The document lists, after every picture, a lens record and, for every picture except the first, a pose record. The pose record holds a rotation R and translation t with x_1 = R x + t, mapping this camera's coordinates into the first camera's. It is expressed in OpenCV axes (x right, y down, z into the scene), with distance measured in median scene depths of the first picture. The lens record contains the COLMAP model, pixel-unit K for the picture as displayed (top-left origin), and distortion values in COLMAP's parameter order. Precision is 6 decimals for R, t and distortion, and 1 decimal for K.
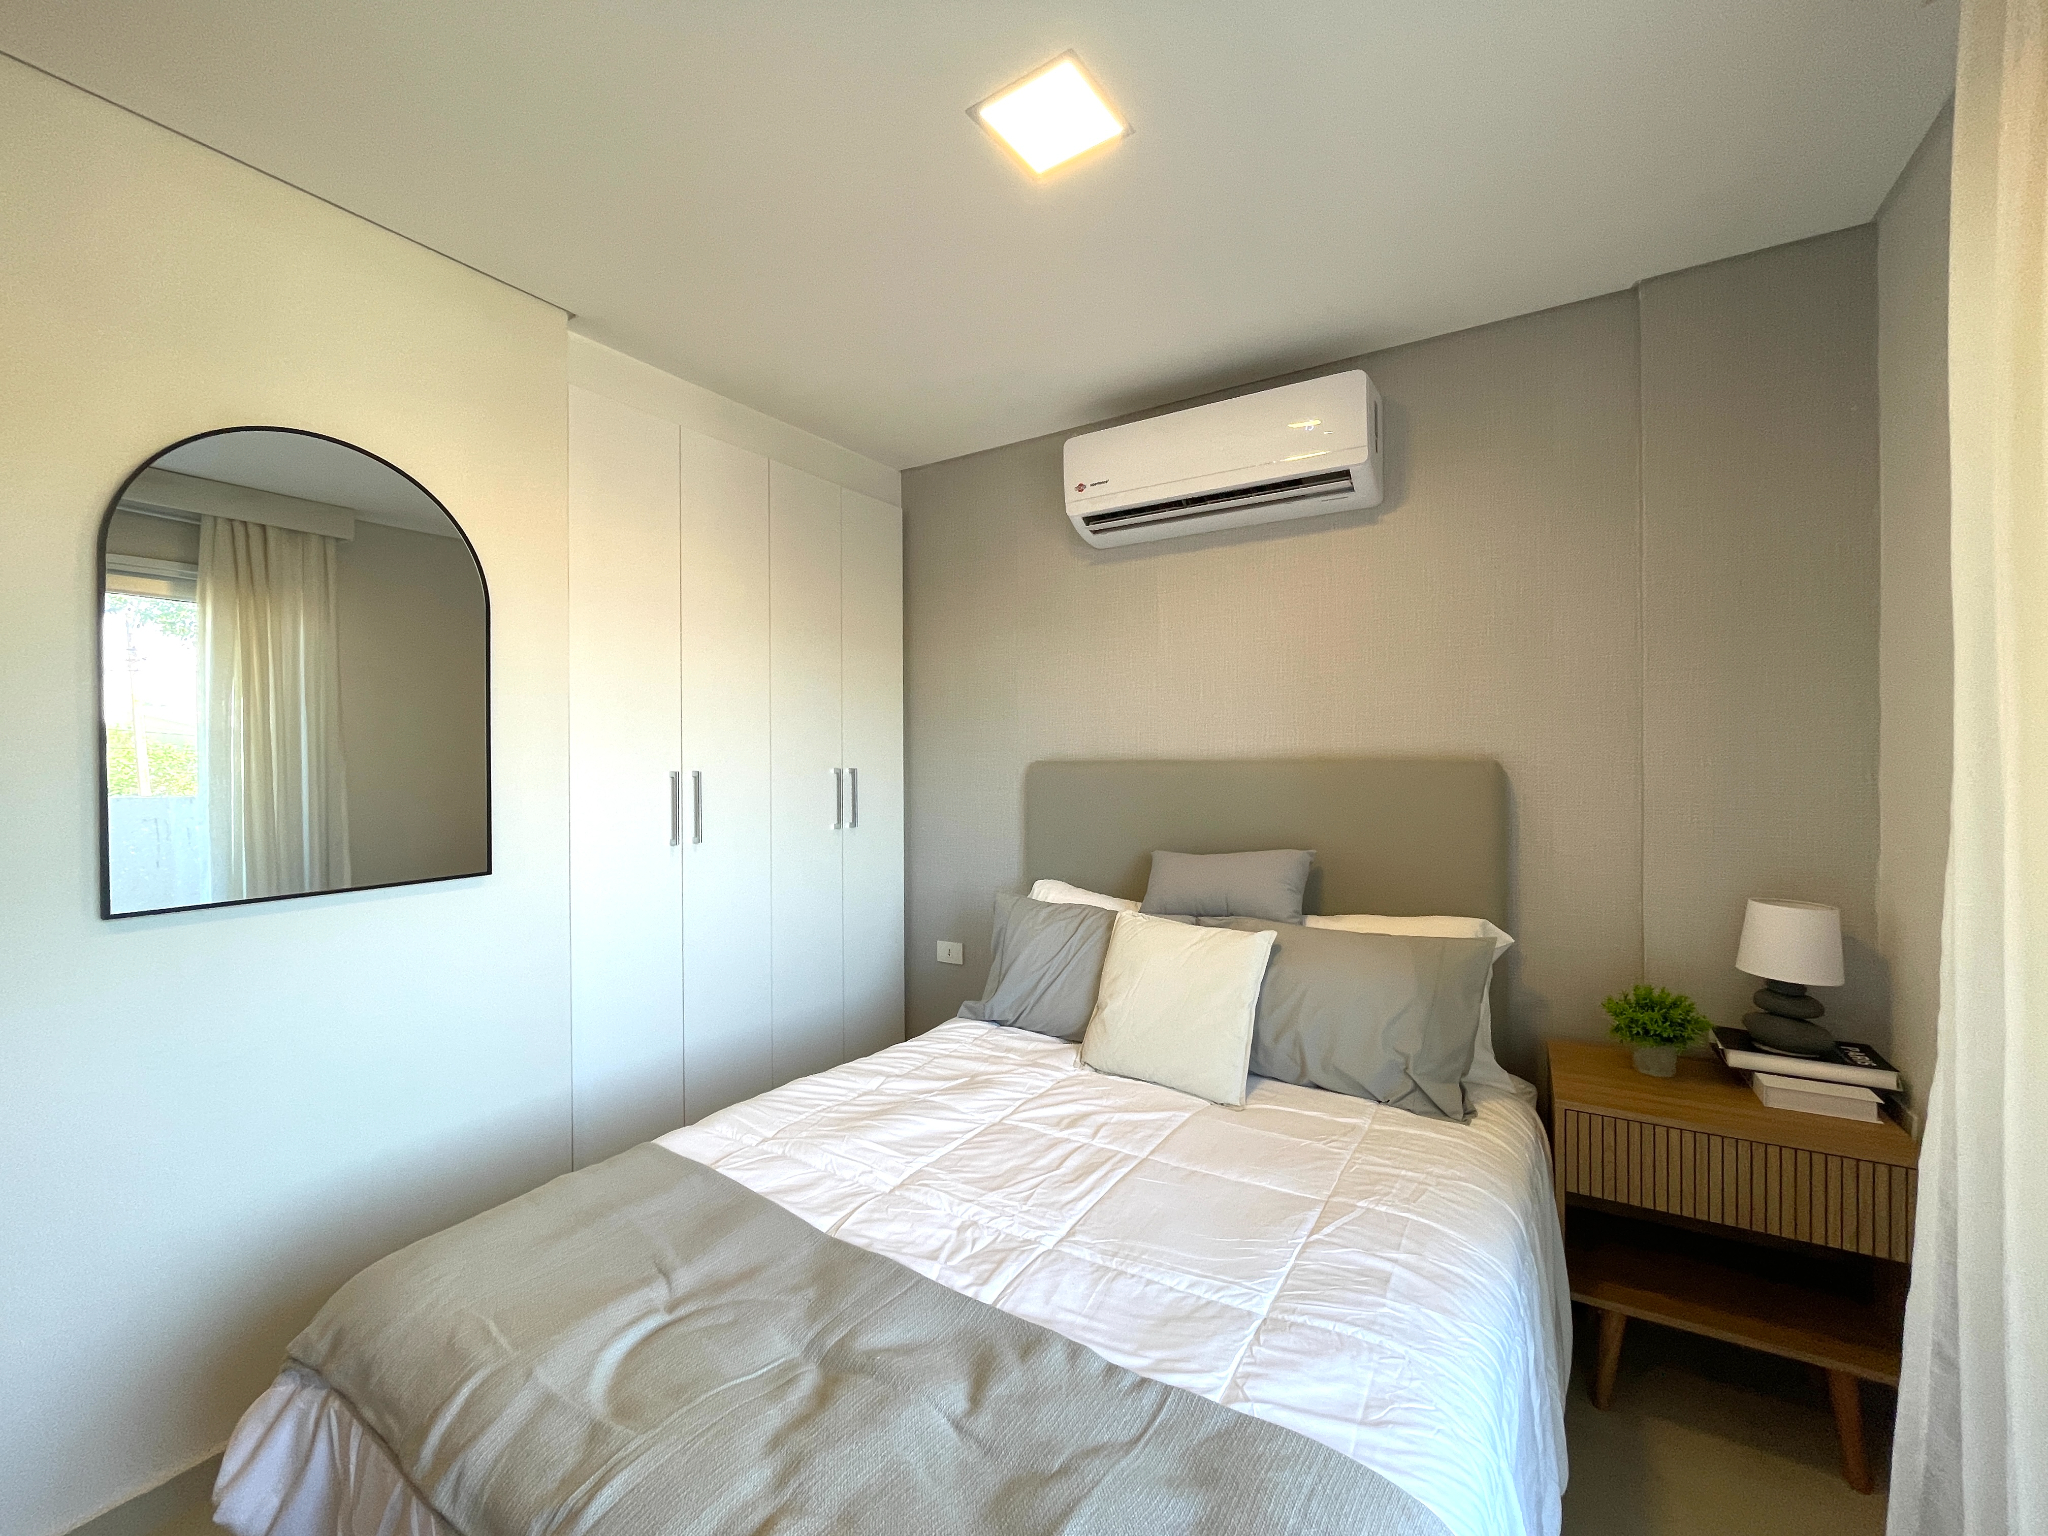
lens RADIAL K [[827.5, 0, 1025.3], [0, 827.5, 766.7], [0, 0, 1]] dist [-0.006080, 0.000360]
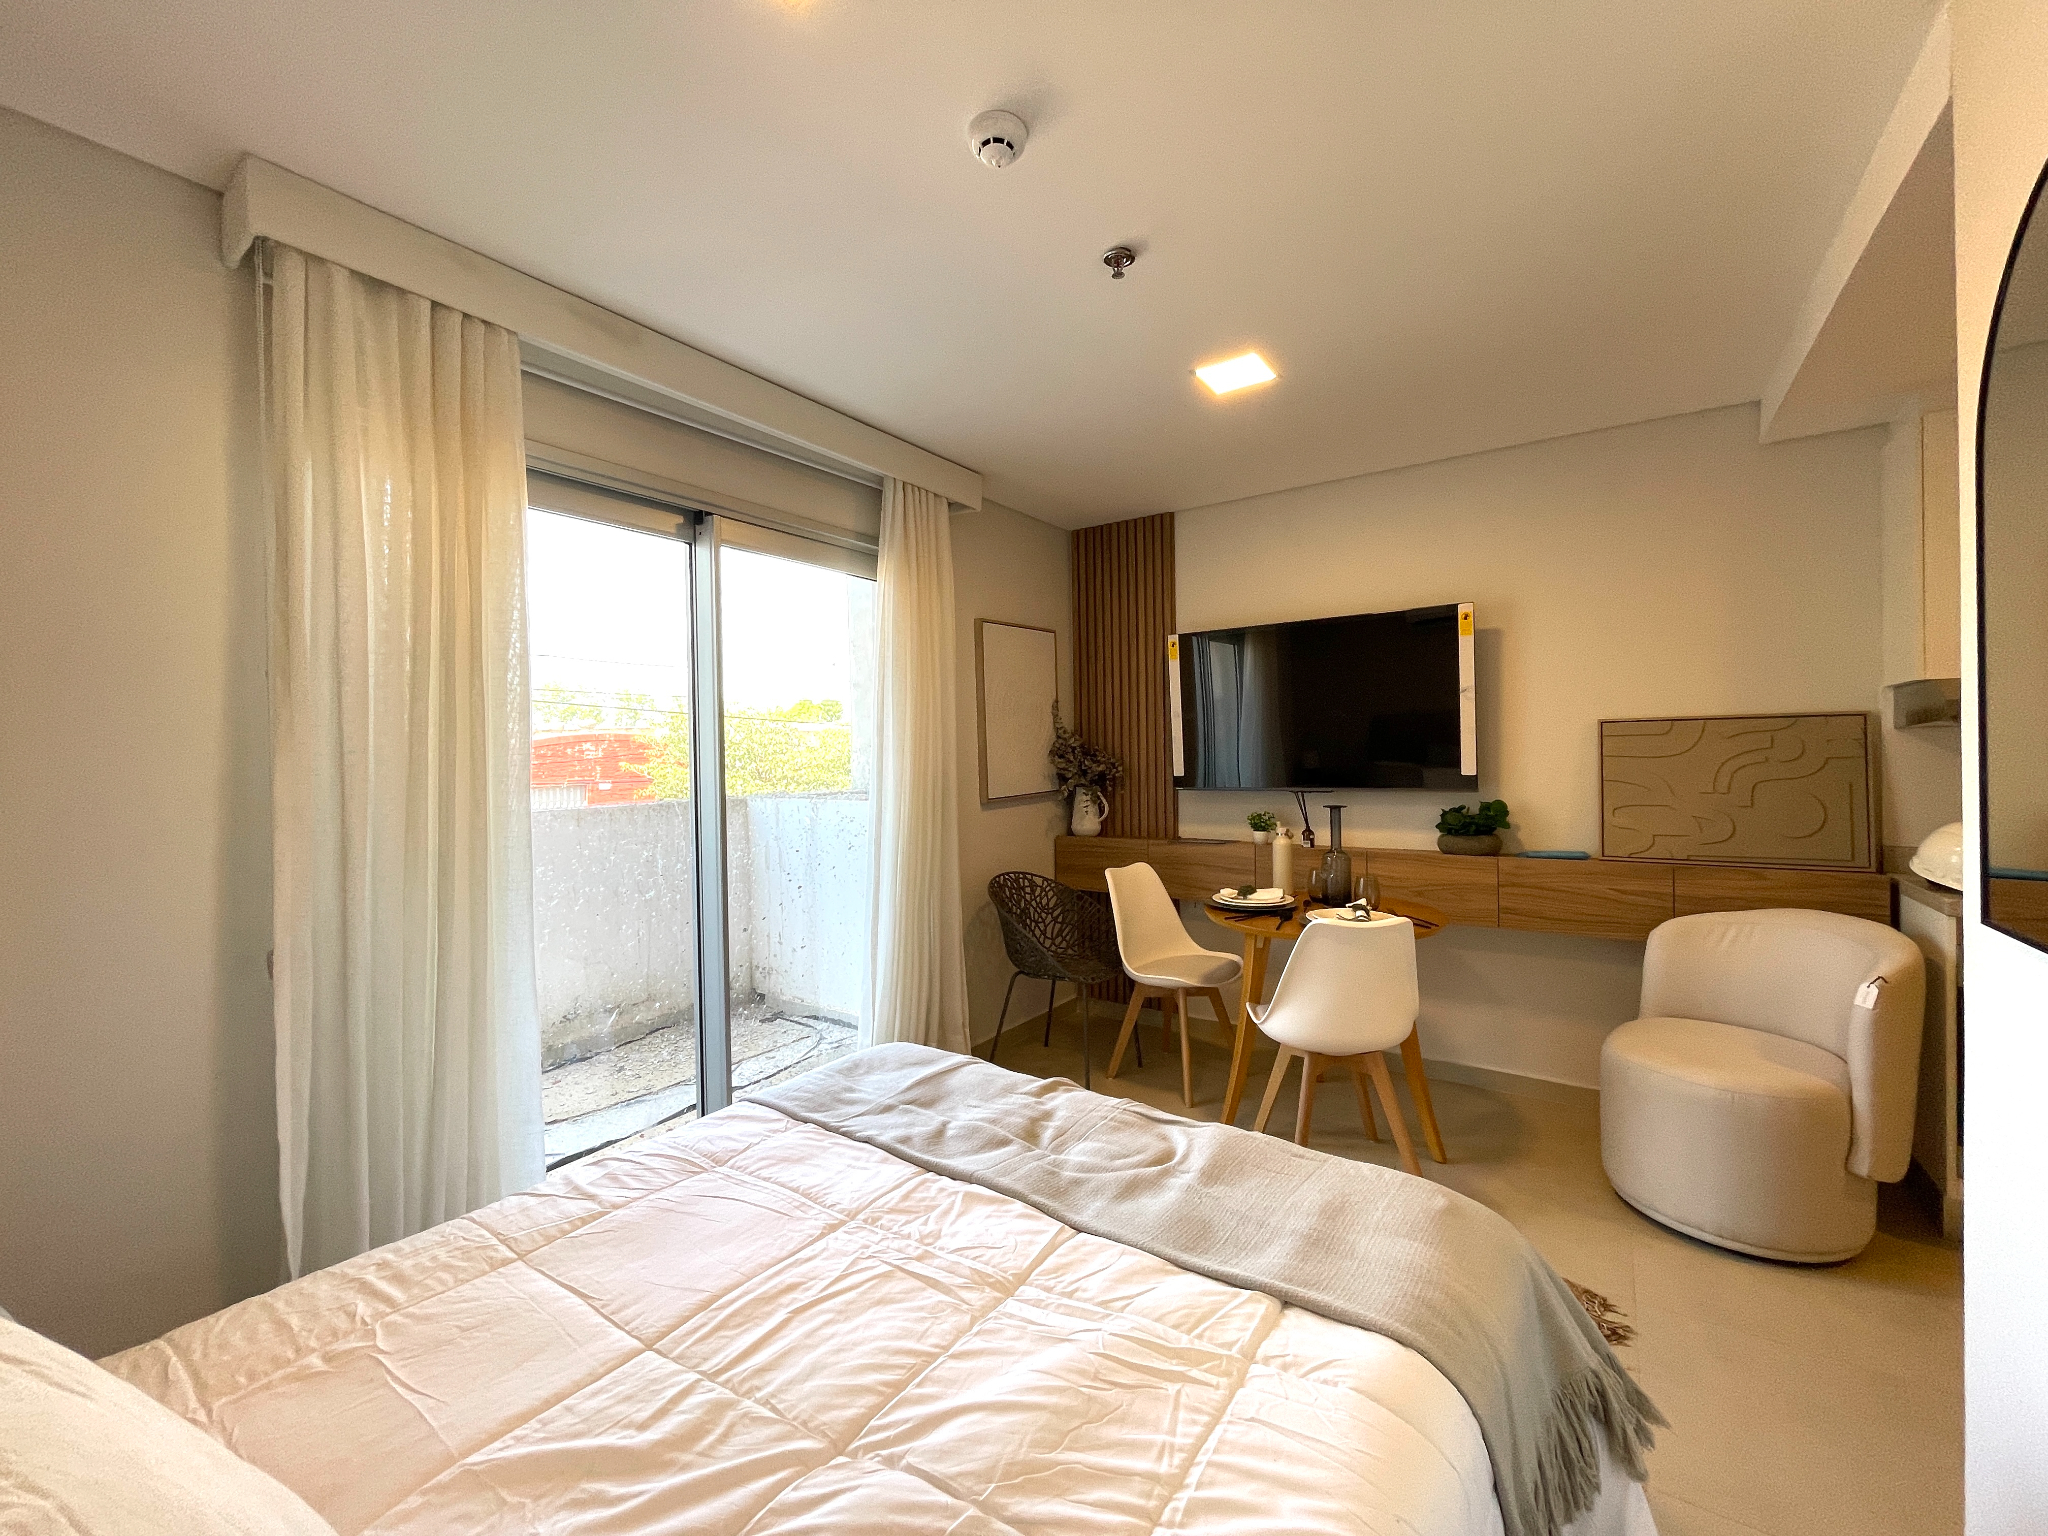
lens RADIAL K [[827.5, 0, 1023.5], [0, 827.5, 756.9], [0, 0, 1]] dist [-0.006080, 0.000360]
pose [[-0.998157, 0.007434, 0.060222, -0.259744], [0.007723, 0.999960, 0.004562, -0.005164], [-0.060186, 0.005019, -0.998175, 2.102002]]
